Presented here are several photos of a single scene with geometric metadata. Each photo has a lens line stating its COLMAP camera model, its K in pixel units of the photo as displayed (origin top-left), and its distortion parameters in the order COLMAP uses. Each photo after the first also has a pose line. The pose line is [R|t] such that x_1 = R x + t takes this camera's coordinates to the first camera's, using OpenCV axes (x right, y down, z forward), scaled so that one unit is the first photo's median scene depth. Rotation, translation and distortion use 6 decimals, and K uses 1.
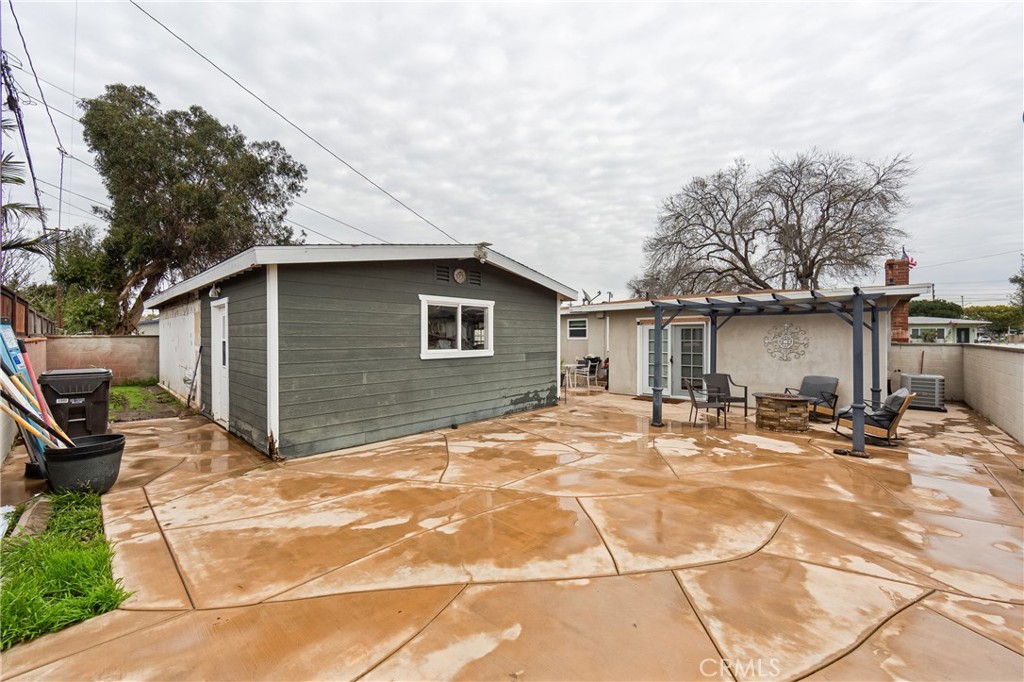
lens RADIAL K [[400.8, 0, 512.0], [0, 400.8, 341.0], [0, 0, 1]] dist [-0.000783, -0.000293]
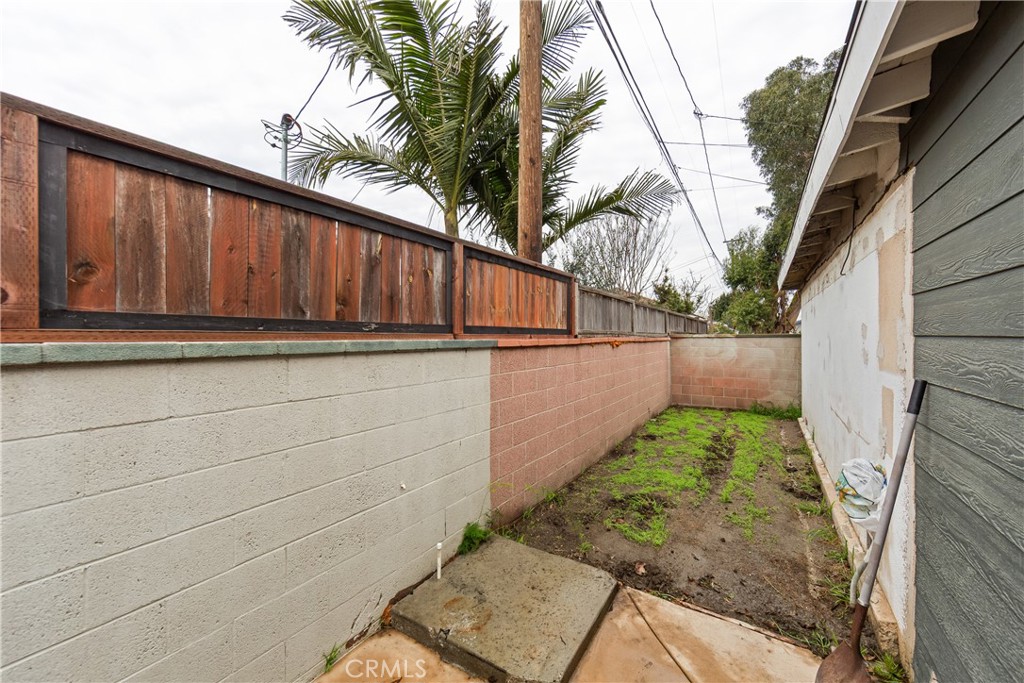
lens RADIAL K [[407.1, 0, 510.2], [0, 407.1, 336.6], [0, 0, 1]] dist [-0.005537, -0.000213]
pose [[0.189996, -0.003544, -0.981779, -0.190659], [-0.006266, 0.999969, -0.004823, -0.002352], [0.981765, 0.007068, 0.189968, 0.235146]]
